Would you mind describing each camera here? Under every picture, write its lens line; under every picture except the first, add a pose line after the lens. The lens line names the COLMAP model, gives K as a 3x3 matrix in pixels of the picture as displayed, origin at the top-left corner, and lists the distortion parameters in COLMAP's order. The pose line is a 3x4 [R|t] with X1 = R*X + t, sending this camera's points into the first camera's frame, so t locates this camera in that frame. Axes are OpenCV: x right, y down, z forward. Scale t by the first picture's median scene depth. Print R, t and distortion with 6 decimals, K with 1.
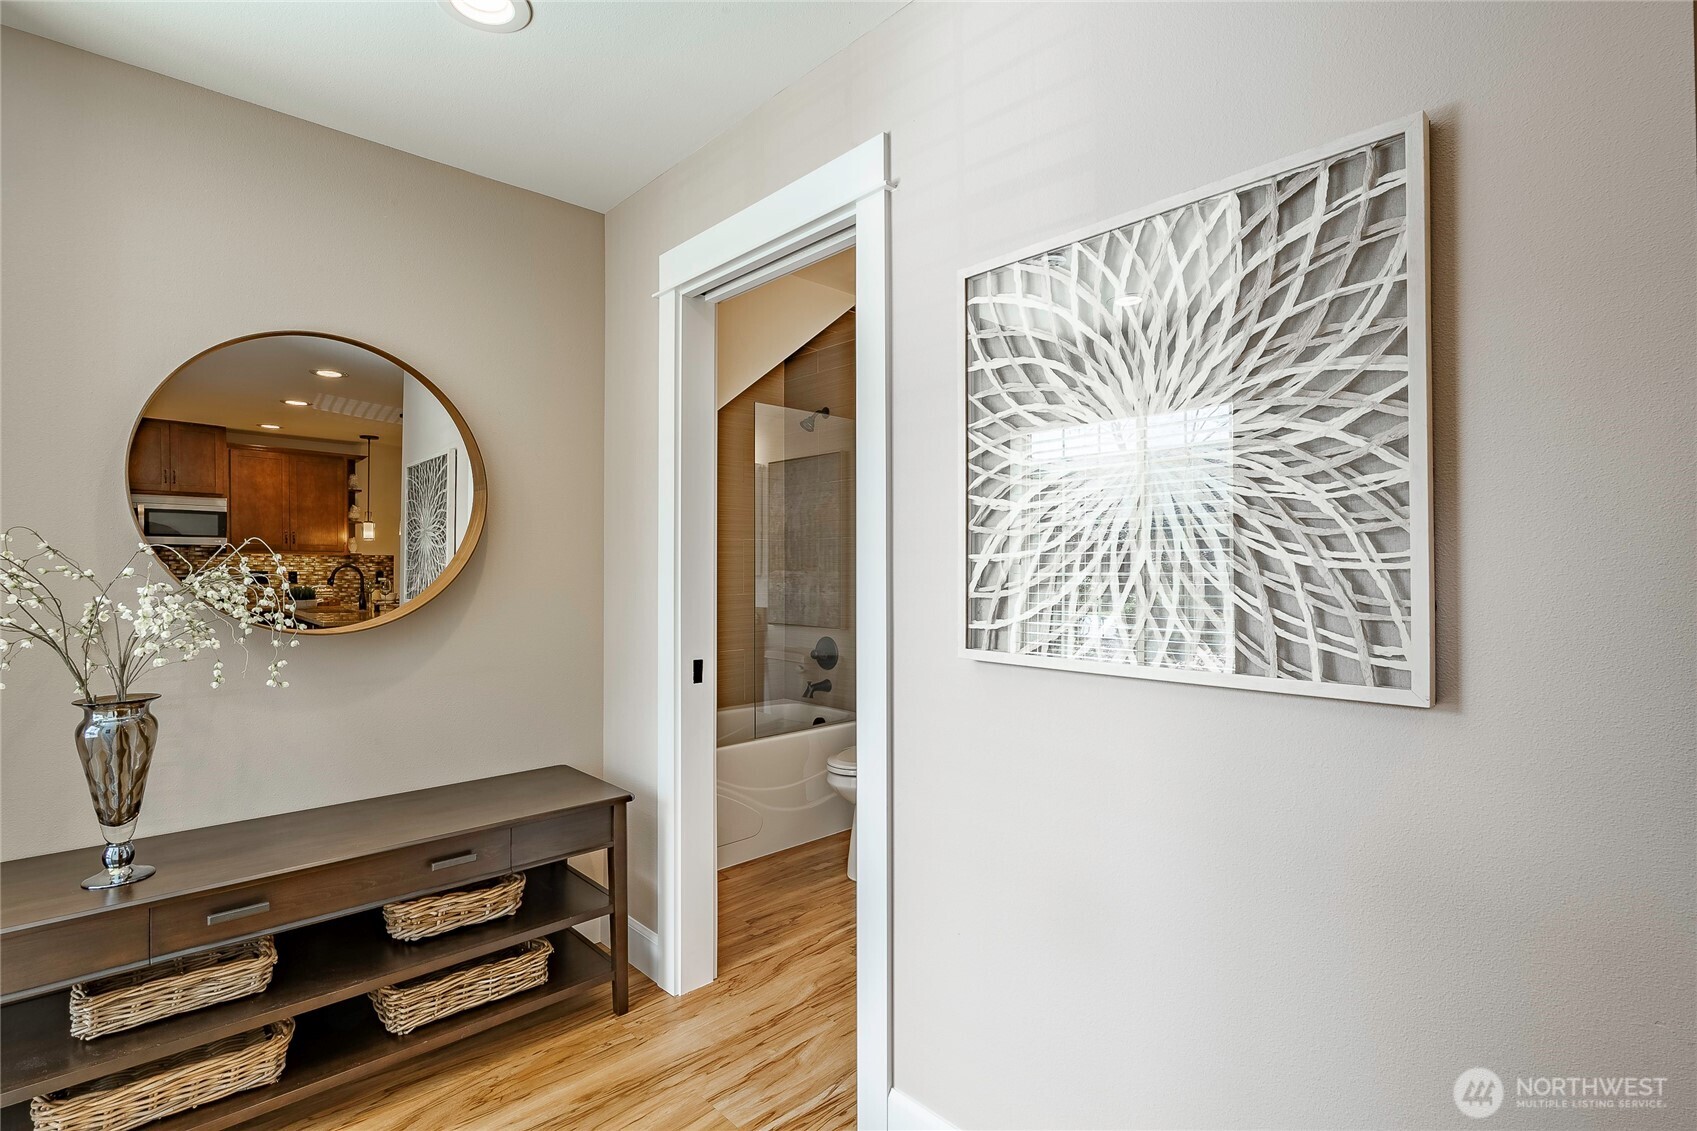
lens RADIAL K [[803.7, 0, 850.0], [0, 803.7, 561.7], [0, 0, 1]] dist [-0.000013, -0.000589]
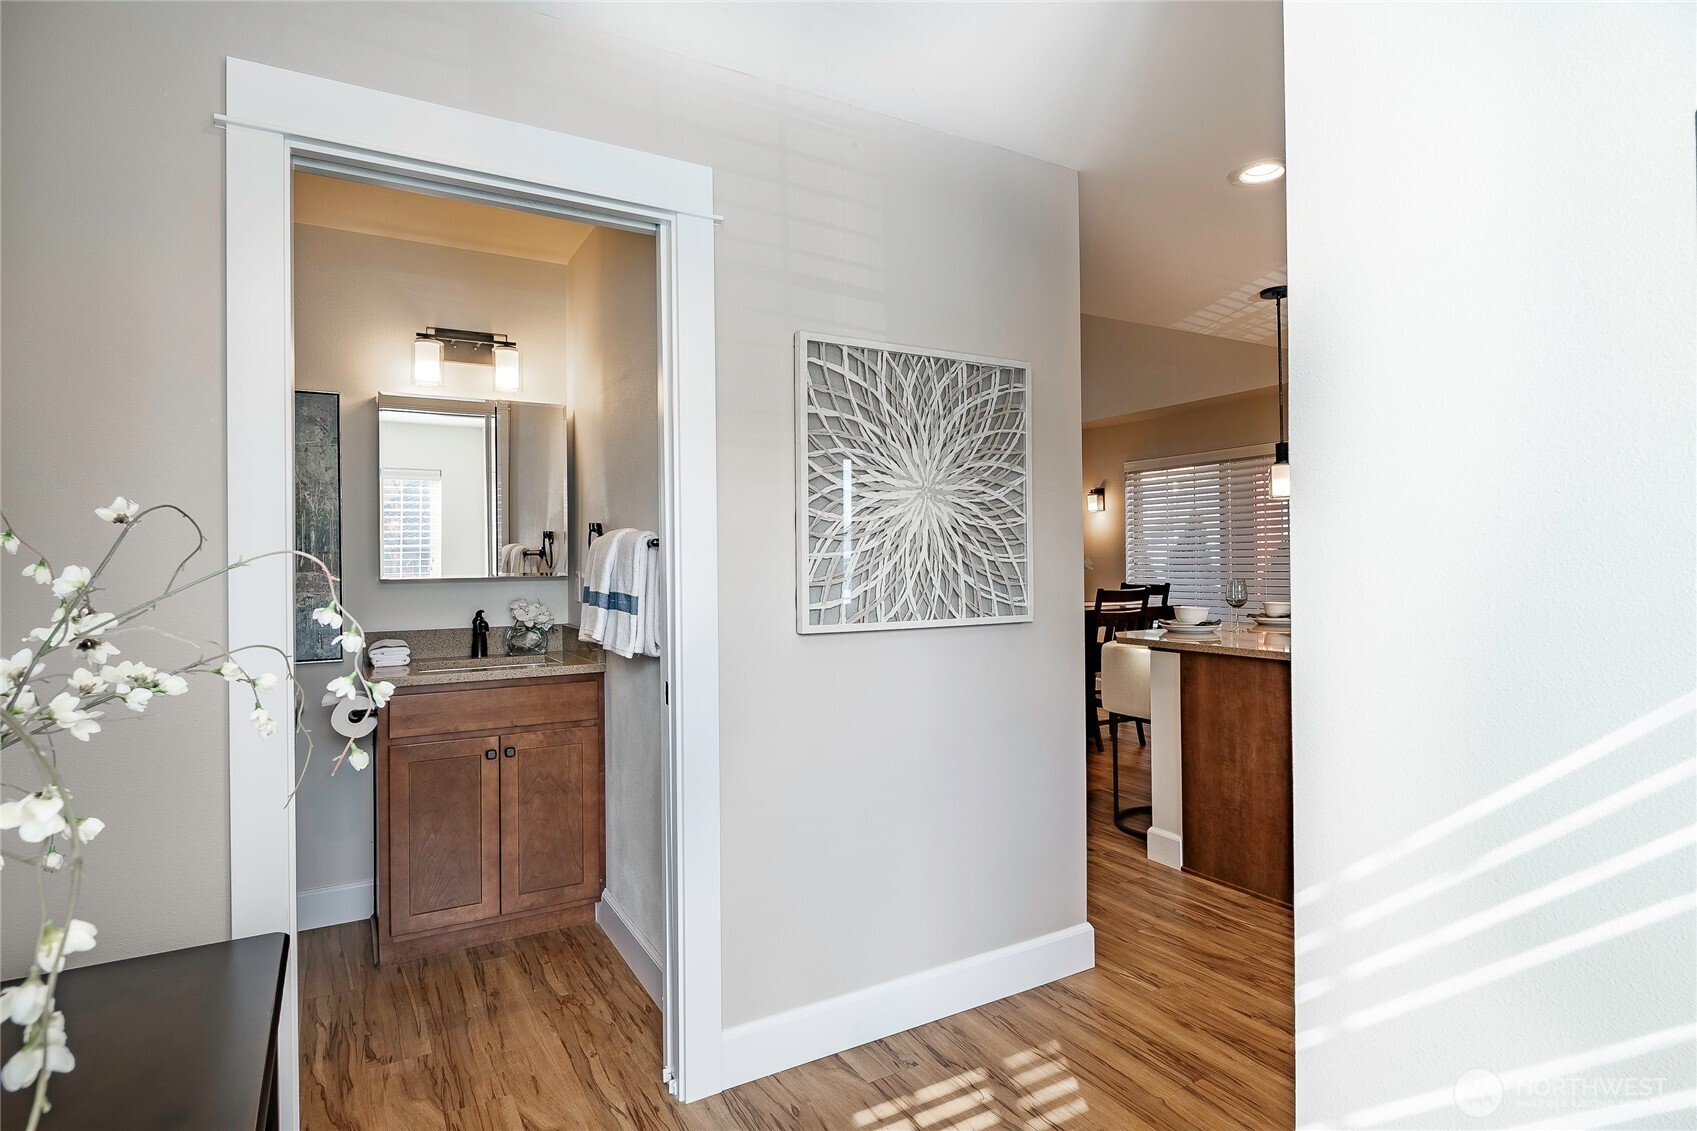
lens RADIAL K [[880.6, 0, 854.1], [0, 880.6, 558.1], [0, 0, 1]] dist [-0.000450, -0.000006]
pose [[0.225402, 0.004750, 0.974254, -0.953496], [0.003107, 0.999980, -0.005595, 0.006062], [-0.974261, 0.004288, 0.225382, 0.473686]]
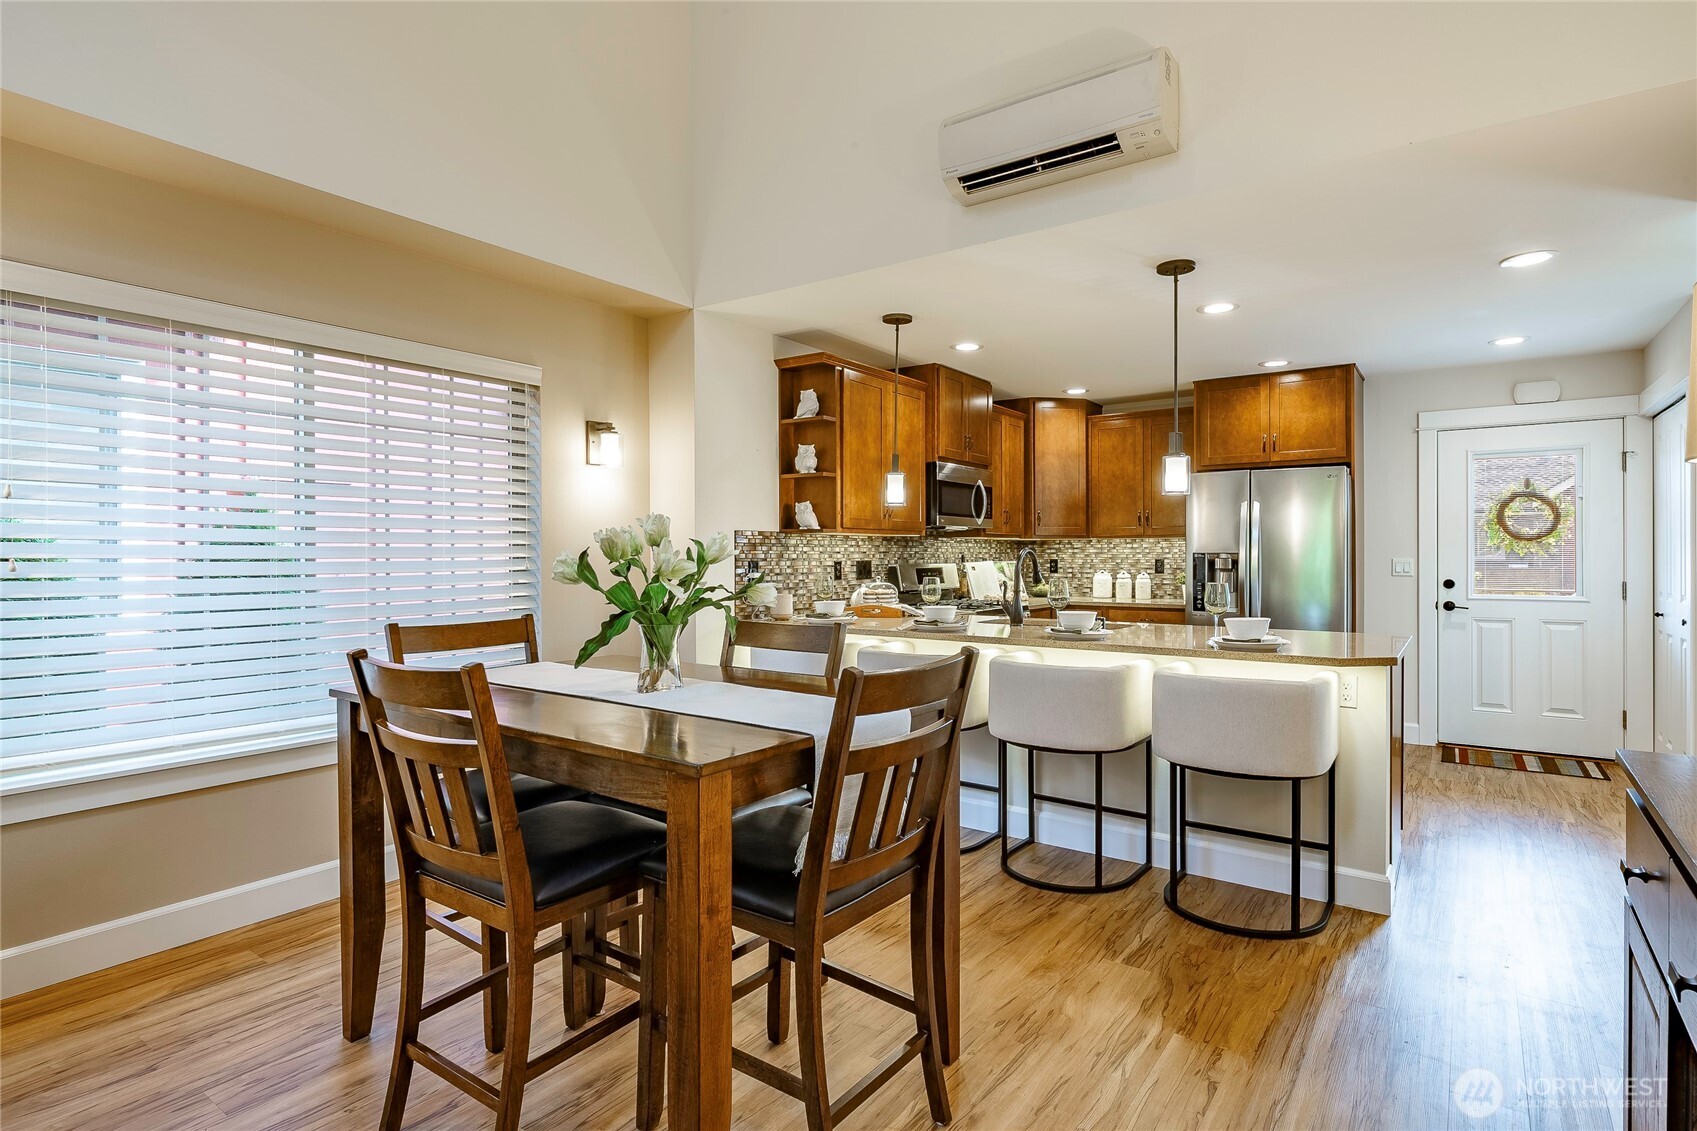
lens RADIAL K [[867.9, 0, 848.9], [0, 867.9, 560.0], [0, 0, 1]] dist [-0.001233, -0.000900]
pose [[-0.982198, 0.007307, -0.187704, 2.202451], [0.008253, 0.999957, -0.004258, 0.002743], [0.187665, -0.005732, -0.982216, 1.605633]]
